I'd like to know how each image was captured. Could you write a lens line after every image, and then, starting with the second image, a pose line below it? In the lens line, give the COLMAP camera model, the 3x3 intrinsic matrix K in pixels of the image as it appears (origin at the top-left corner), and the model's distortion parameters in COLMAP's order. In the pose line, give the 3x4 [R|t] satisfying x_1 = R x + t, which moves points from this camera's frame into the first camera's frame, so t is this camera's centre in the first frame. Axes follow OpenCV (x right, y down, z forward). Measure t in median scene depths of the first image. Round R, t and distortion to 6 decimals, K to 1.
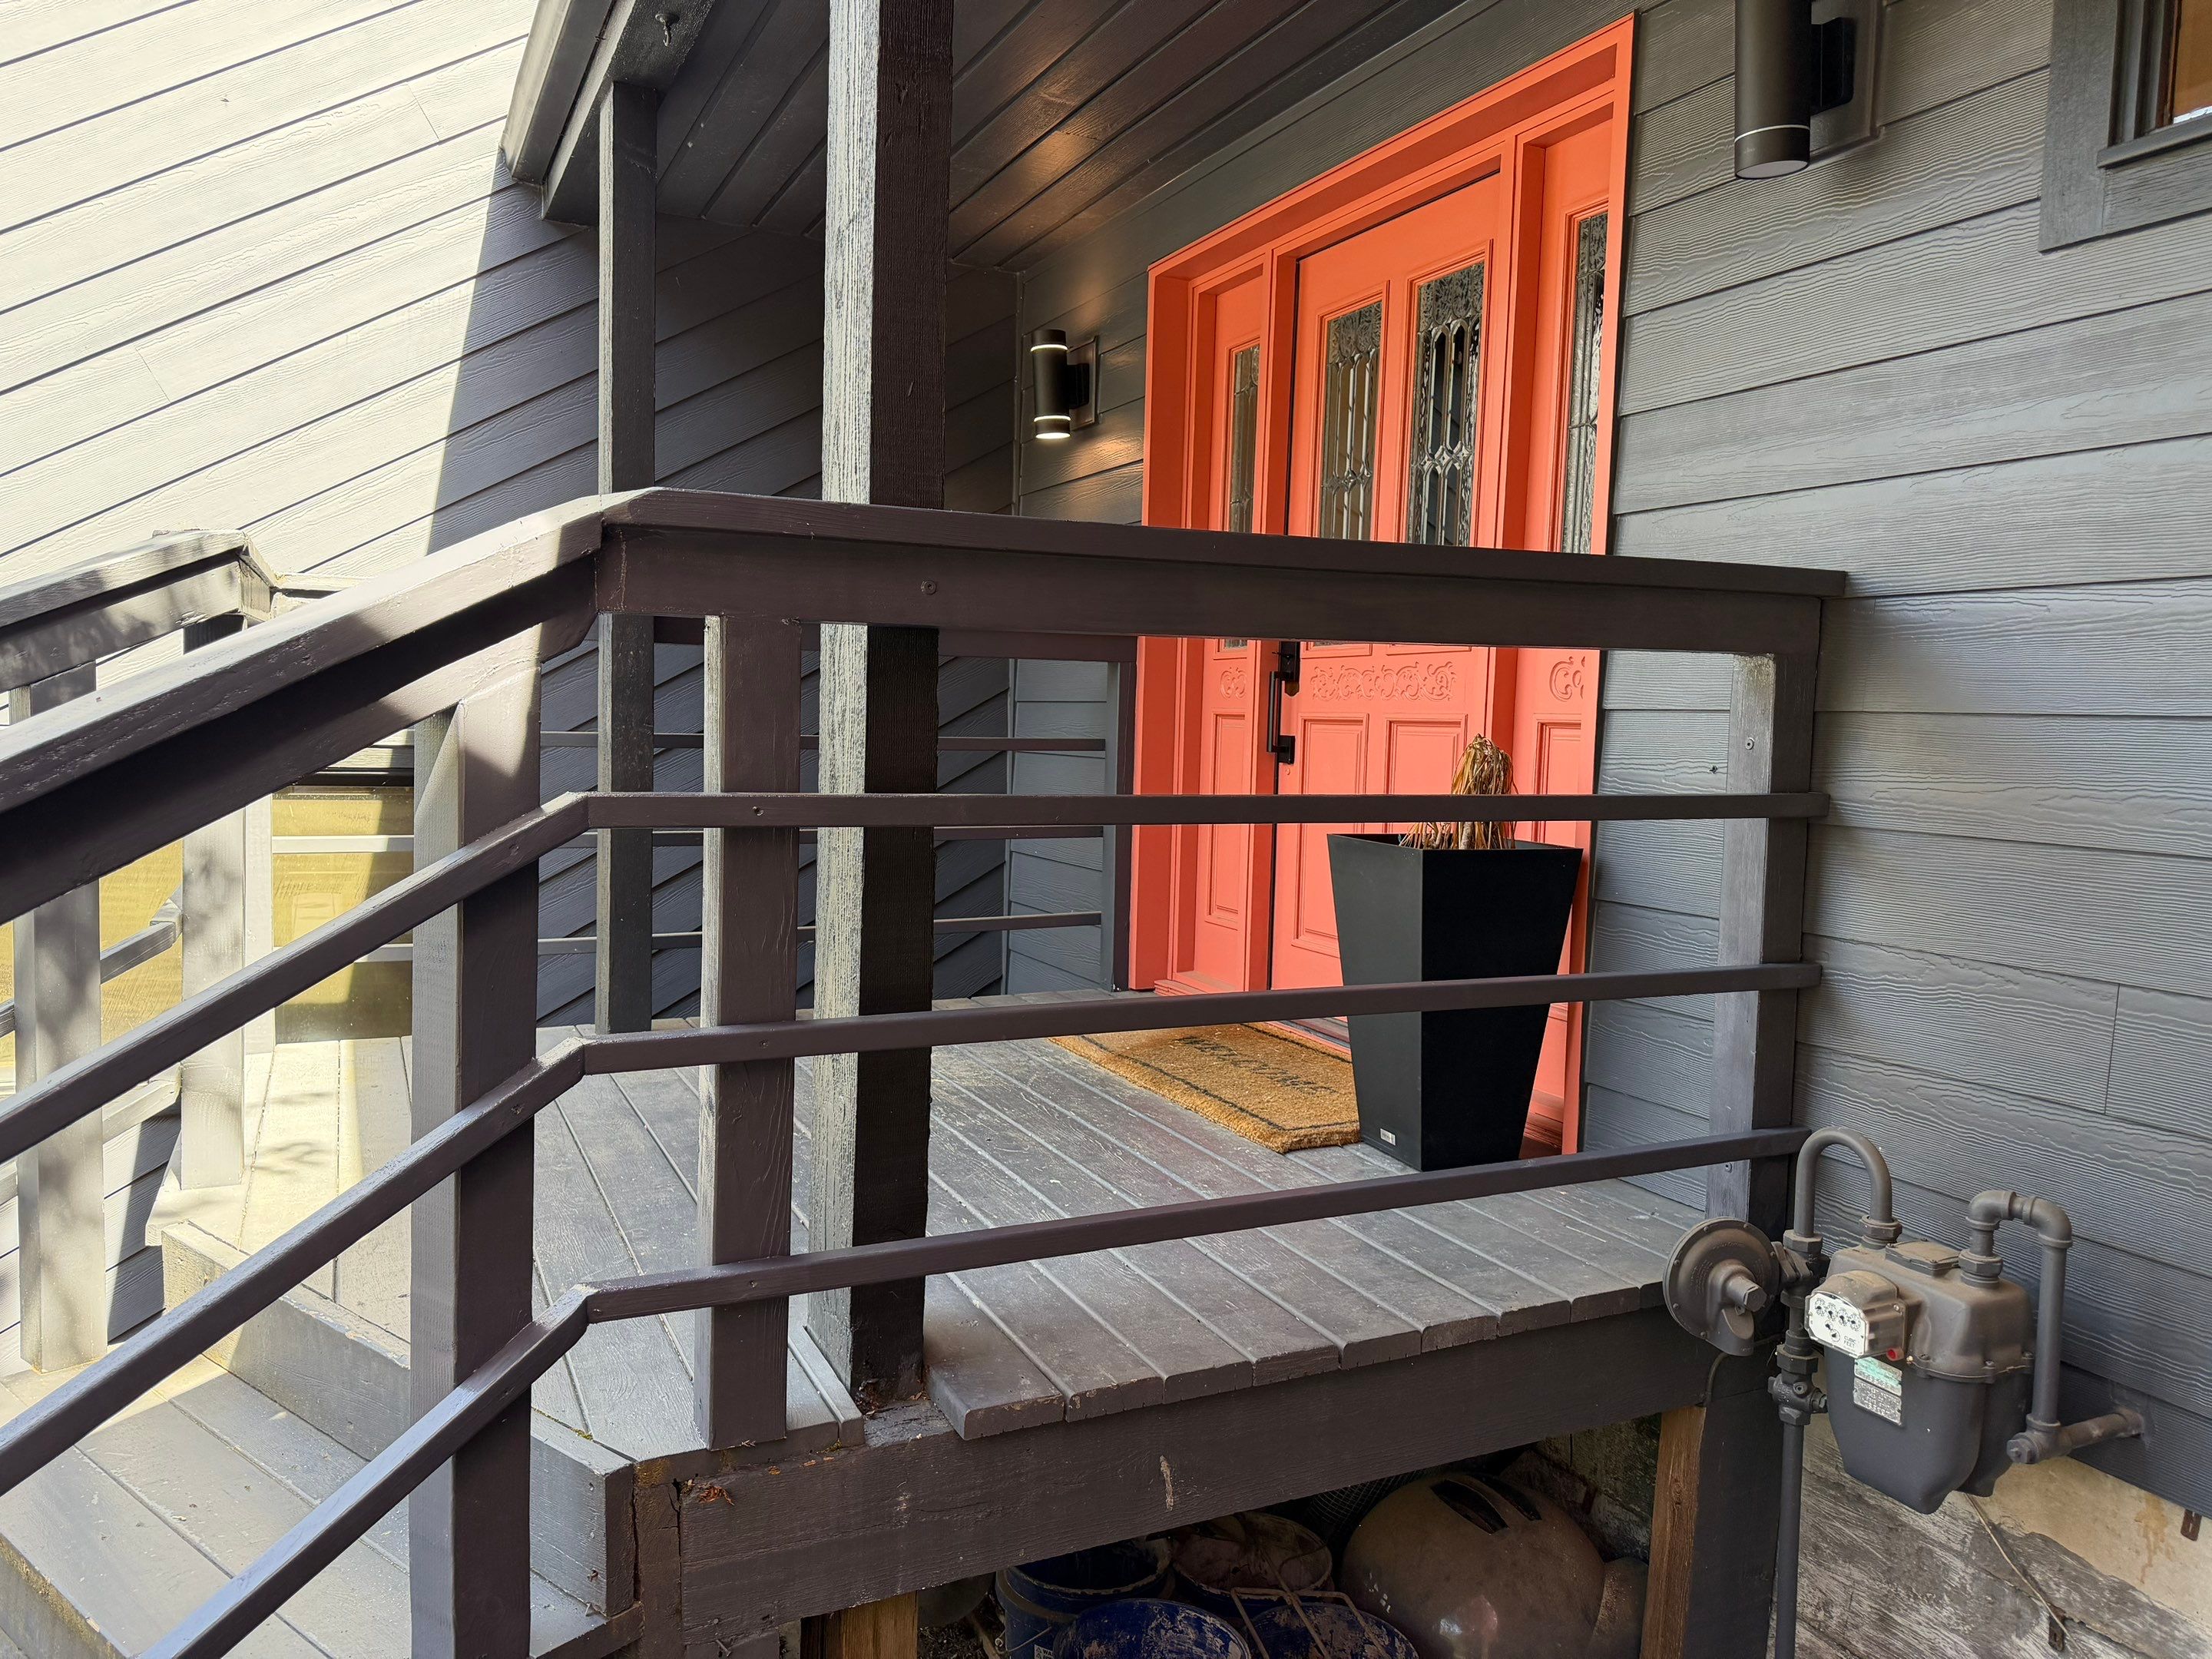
lens RADIAL K [[1567.9, 0, 1117.9], [0, 1567.9, 853.8], [0, 0, 1]] dist [0.018579, -0.005472]
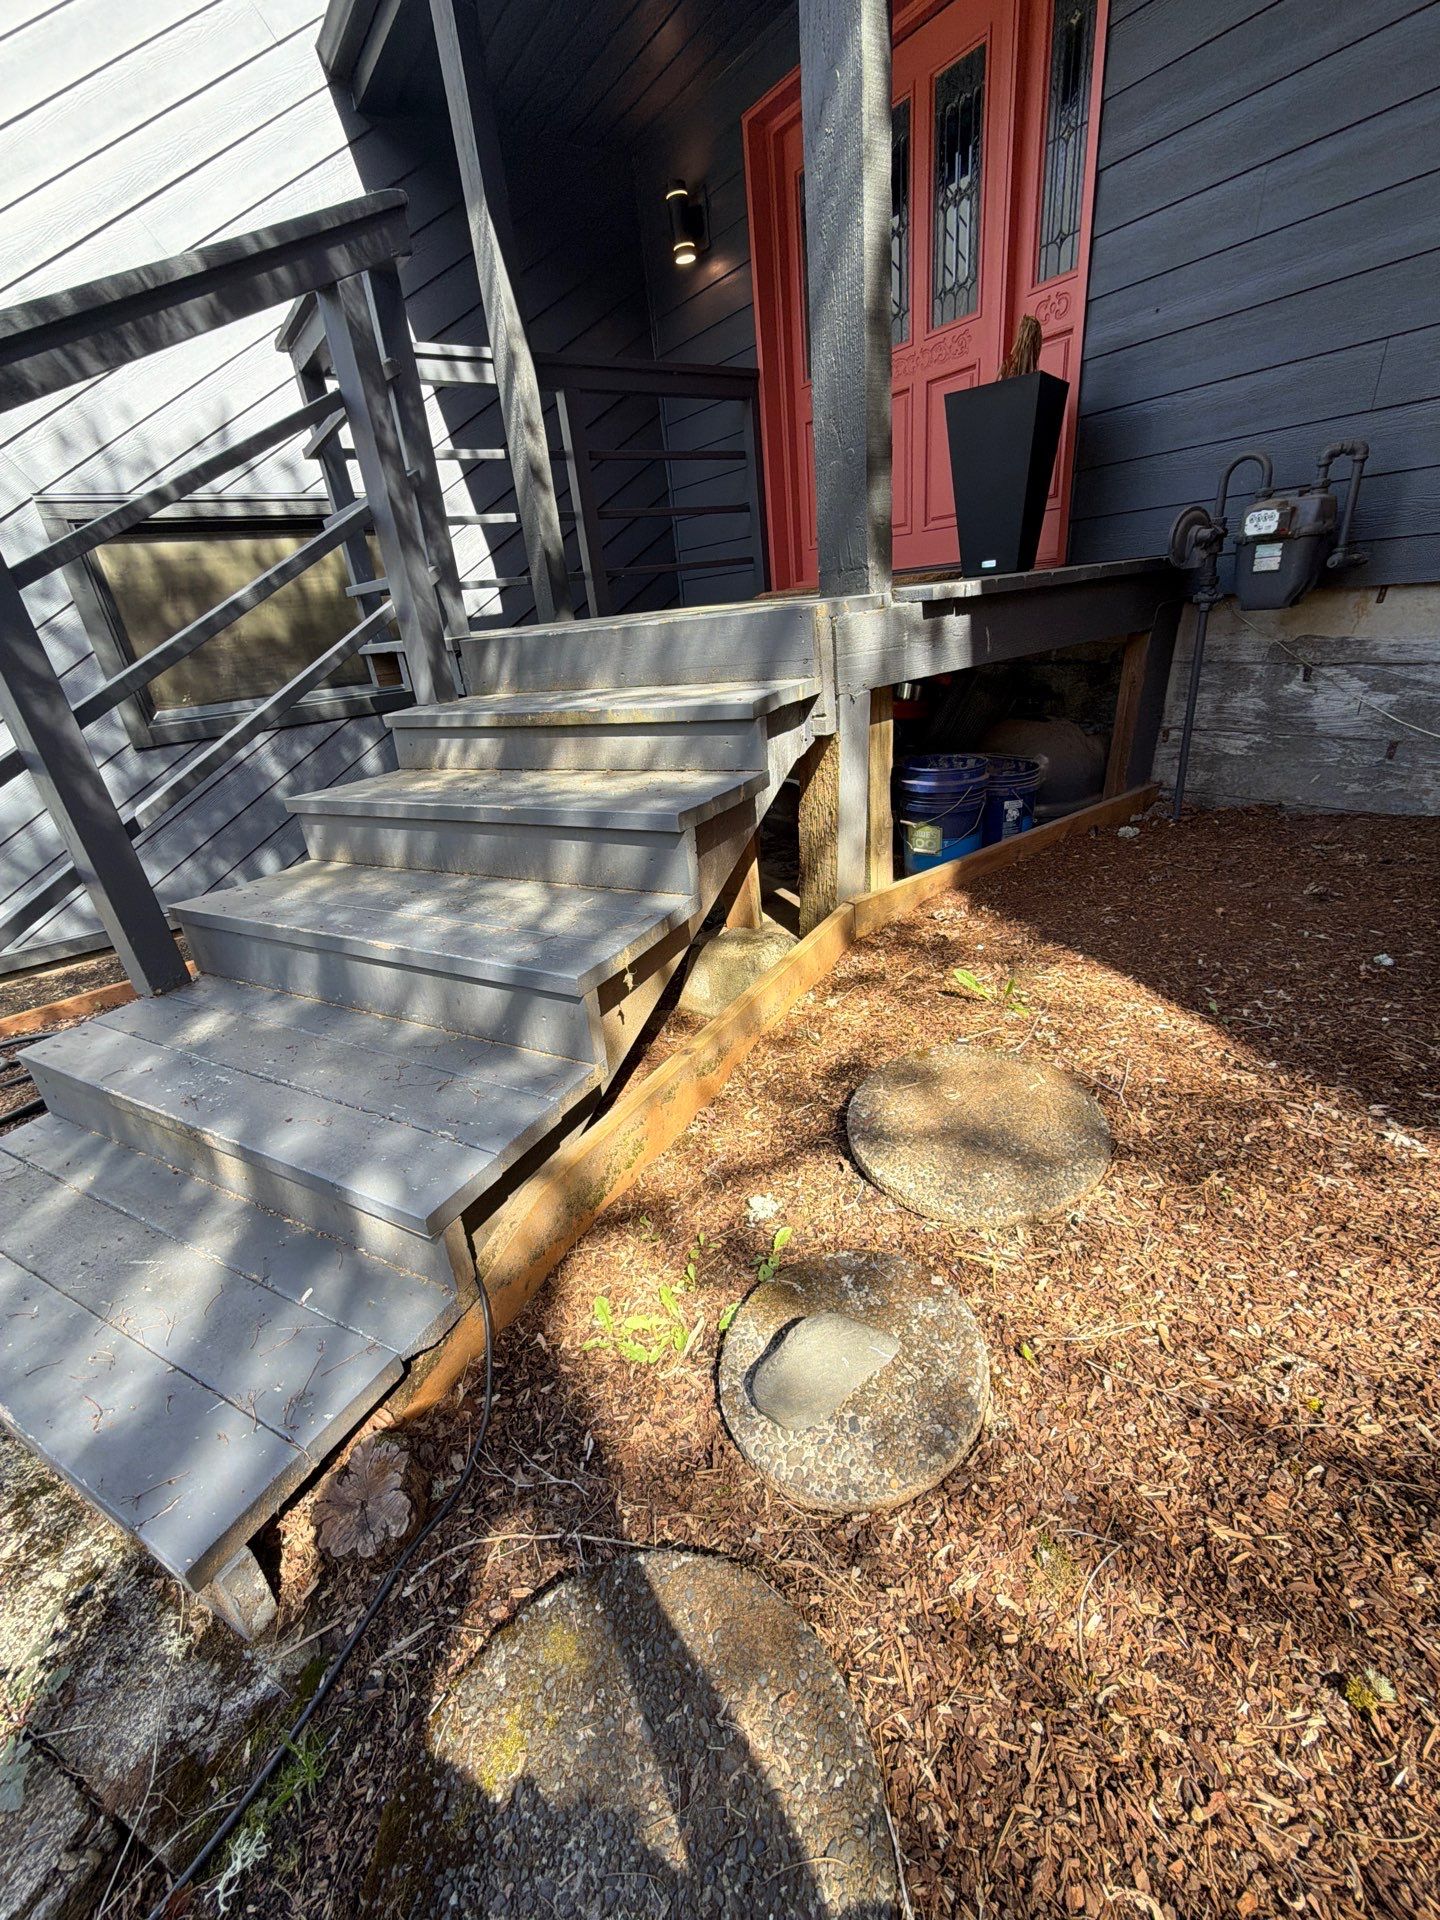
lens RADIAL K [[764.0, 0, 728.1], [0, 764.0, 950.2], [0, 0, 1]] dist [0.000036, 0.000324]
pose [[0.977217, -0.182607, 0.108170, -0.451205], [0.136131, 0.930288, 0.340636, 0.327519], [-0.162832, -0.318151, 0.933952, -0.097218]]
